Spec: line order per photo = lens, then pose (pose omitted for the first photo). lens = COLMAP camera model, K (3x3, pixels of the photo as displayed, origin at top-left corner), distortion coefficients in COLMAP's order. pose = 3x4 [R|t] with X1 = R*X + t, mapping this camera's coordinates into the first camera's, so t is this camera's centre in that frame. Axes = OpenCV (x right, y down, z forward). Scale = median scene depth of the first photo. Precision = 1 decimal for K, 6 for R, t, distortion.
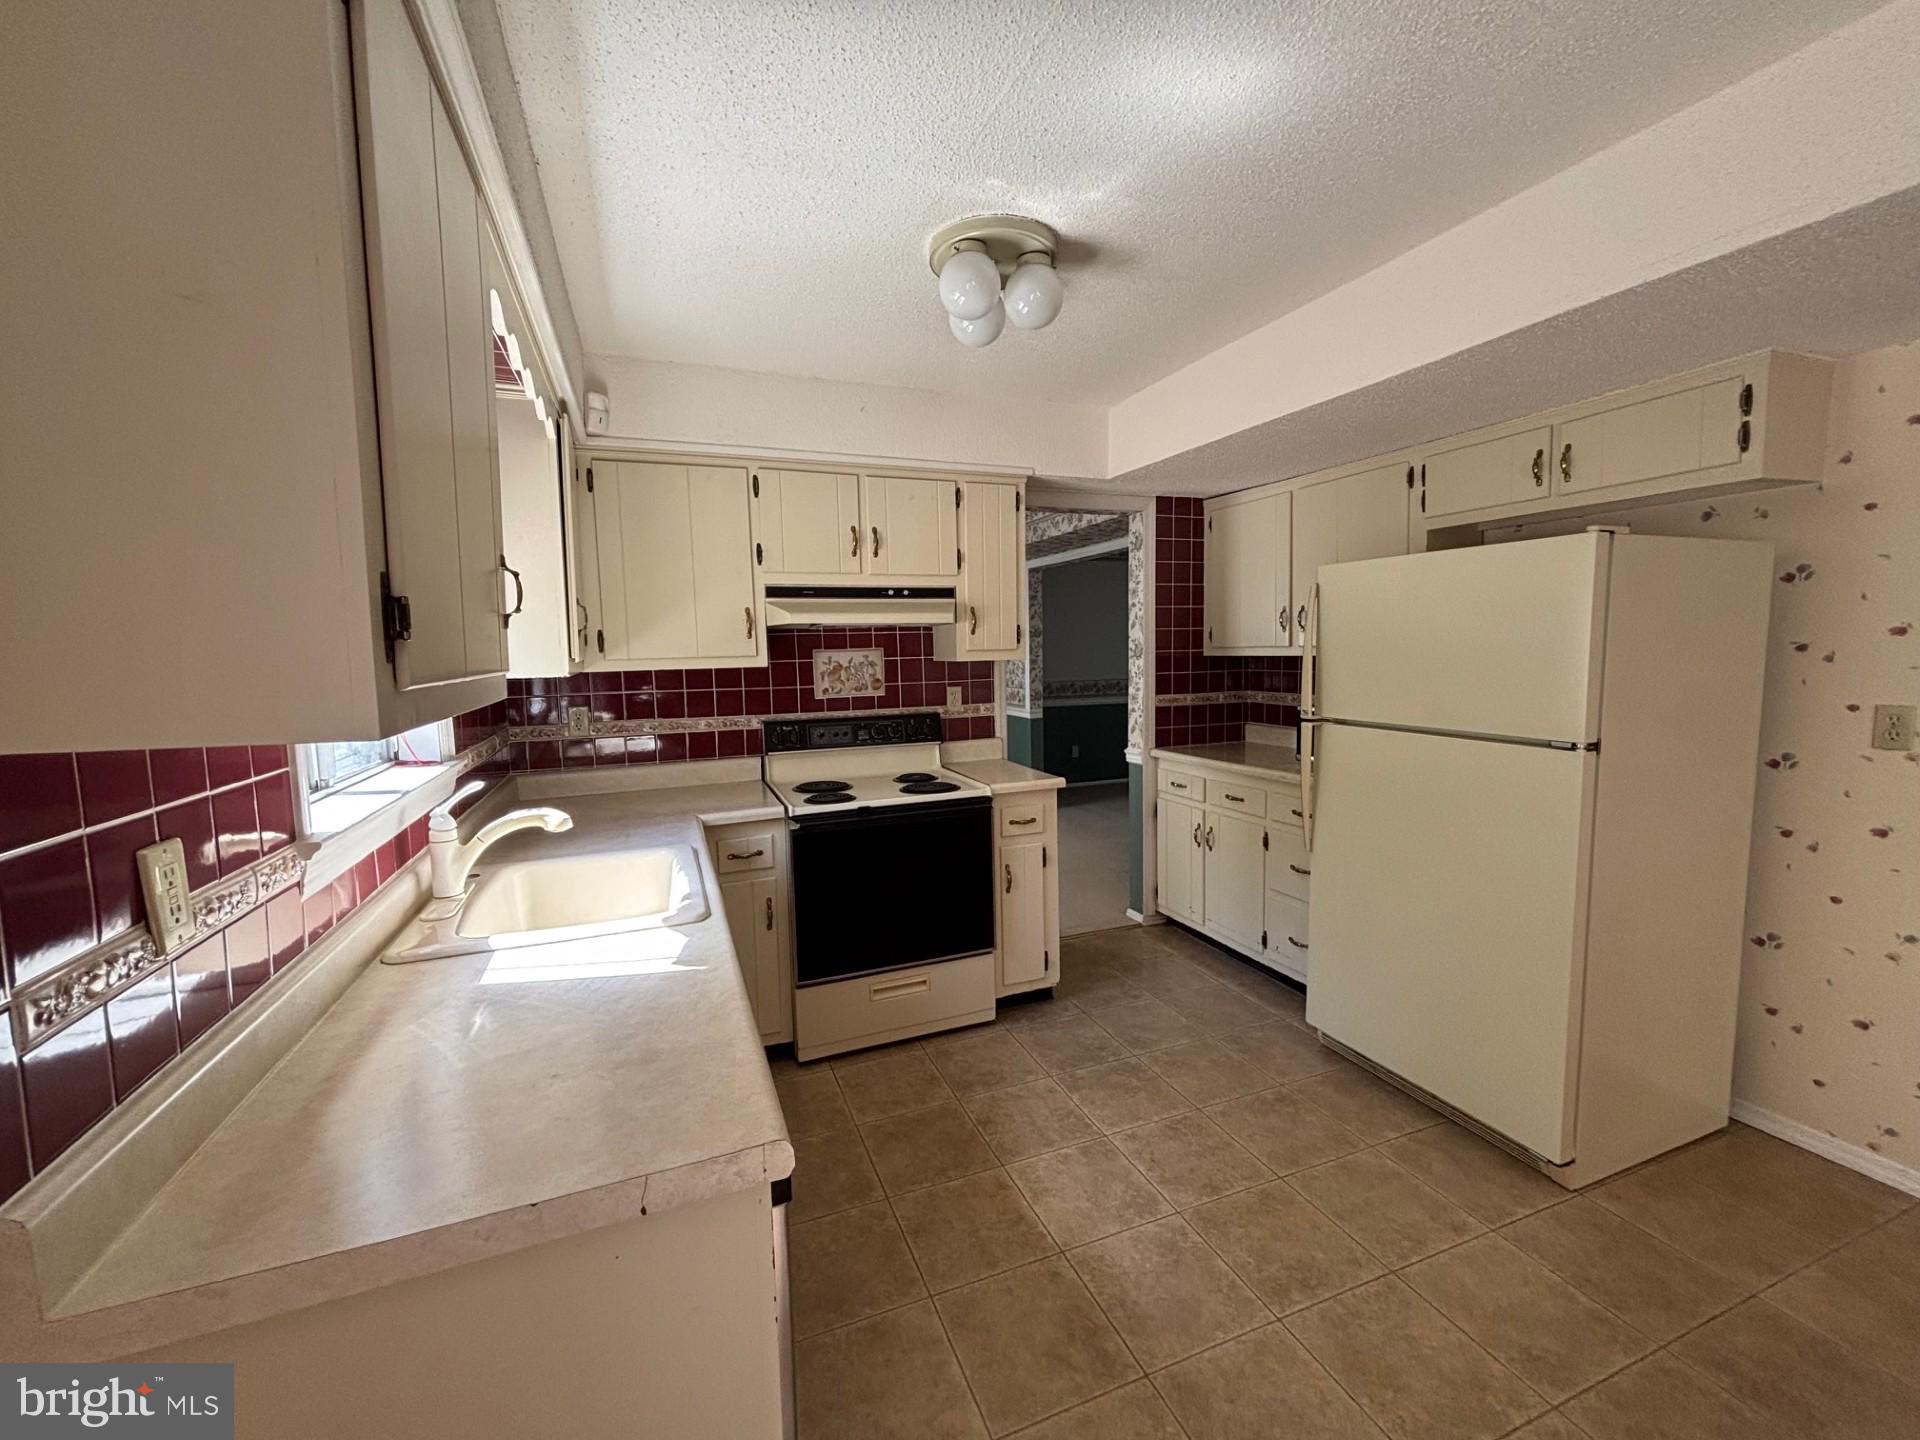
lens RADIAL K [[765.7, 0, 960.0], [0, 765.7, 715.0], [0, 0, 1]] dist [0.001952, 0.000195]
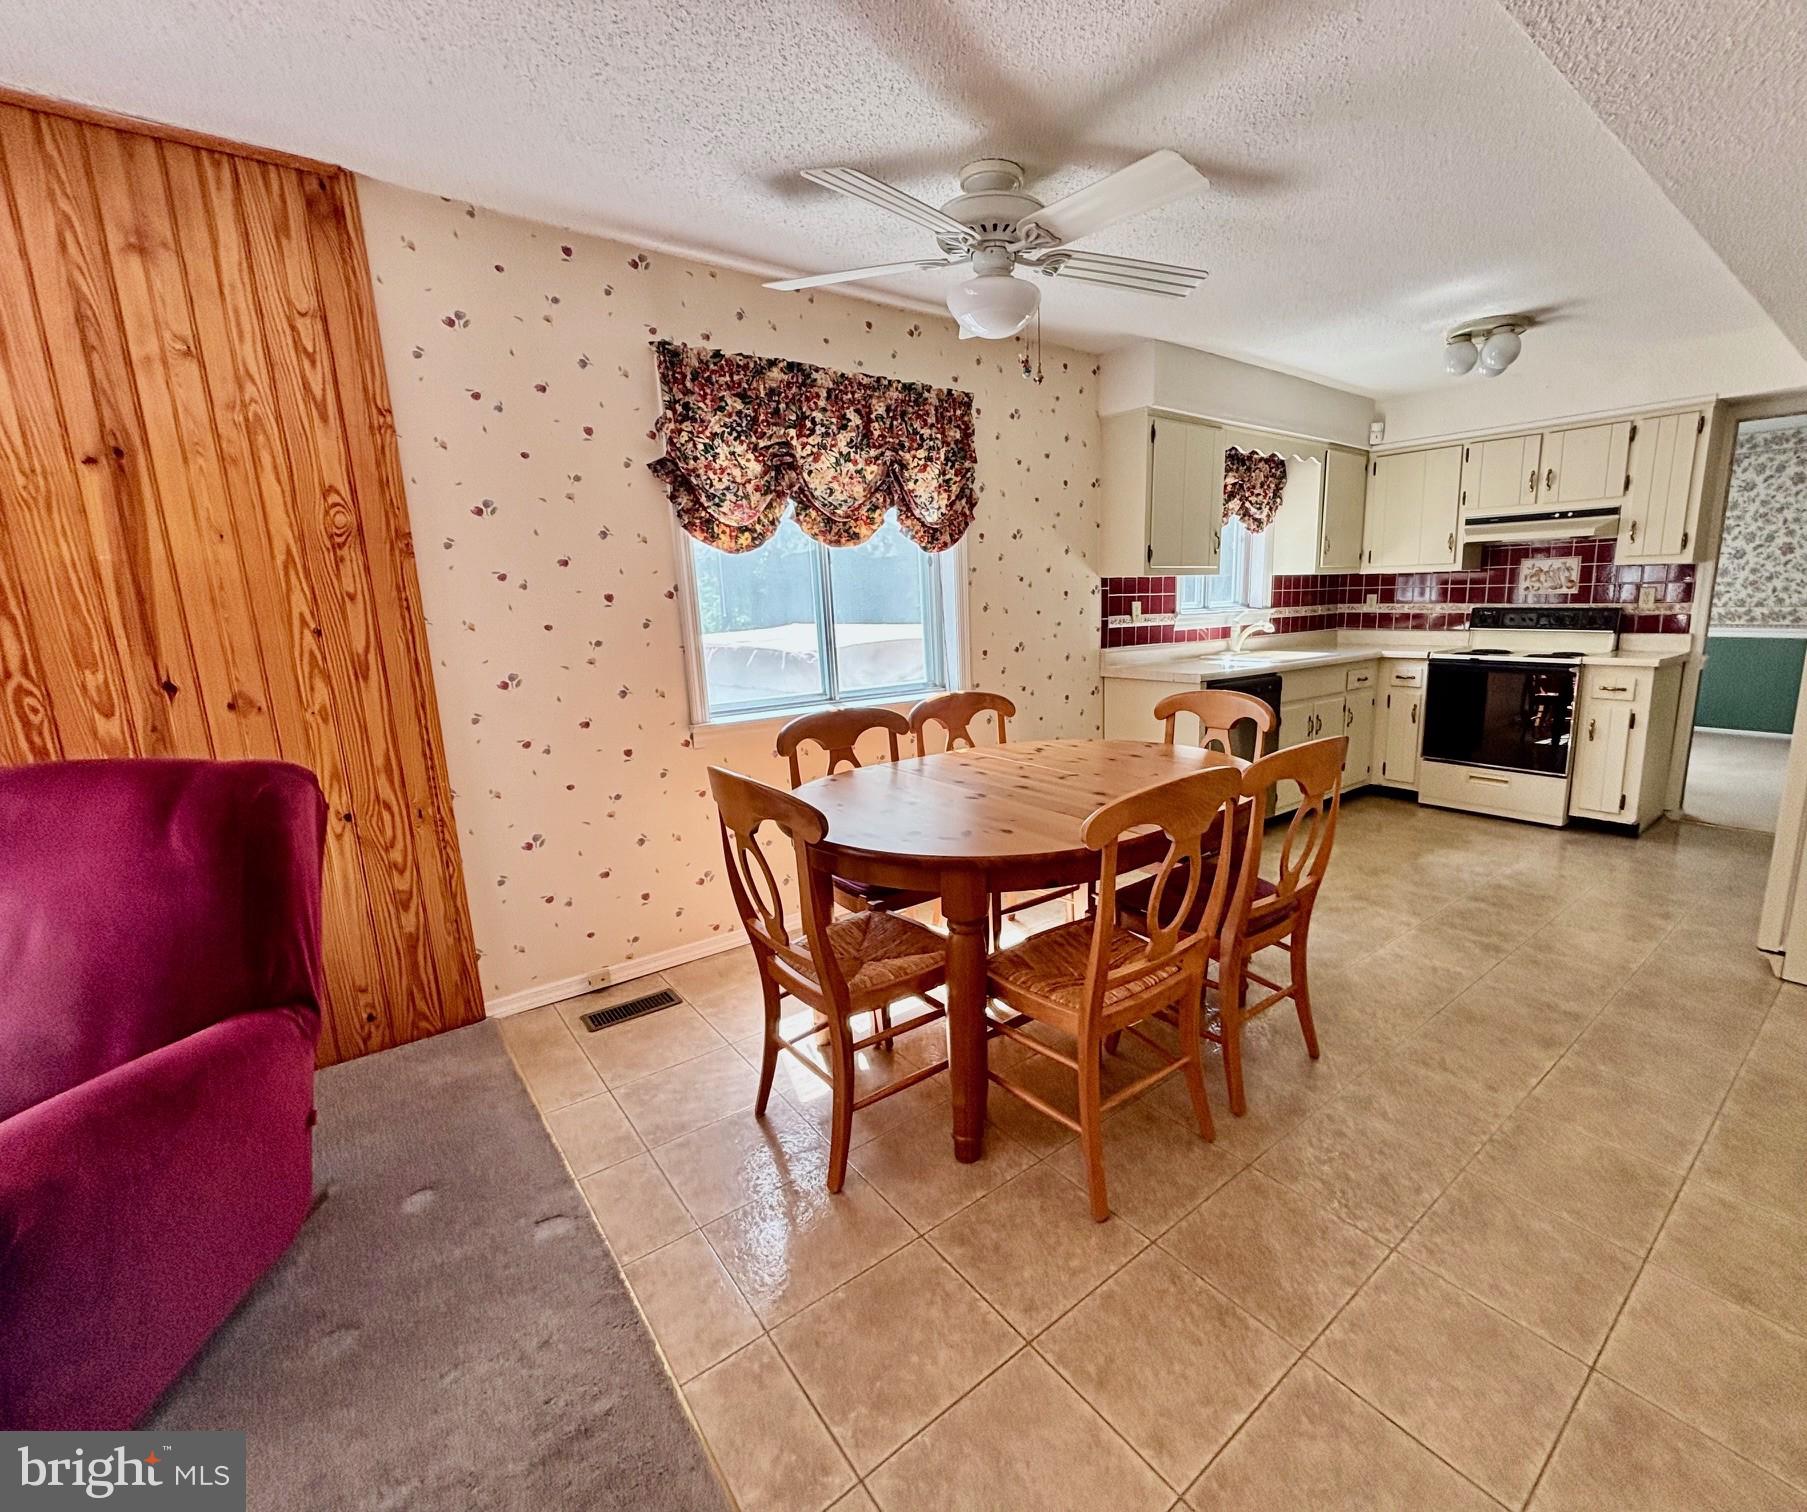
lens RADIAL K [[804.8, 0, 989.5], [0, 804.8, 756.2], [0, 0, 1]] dist [-0.000533, 0.000009]
pose [[0.311200, 0.203722, -0.928252, 1.034400], [-0.068704, 0.979020, 0.191831, 0.059189], [0.947858, 0.004077, 0.318668, -0.446857]]
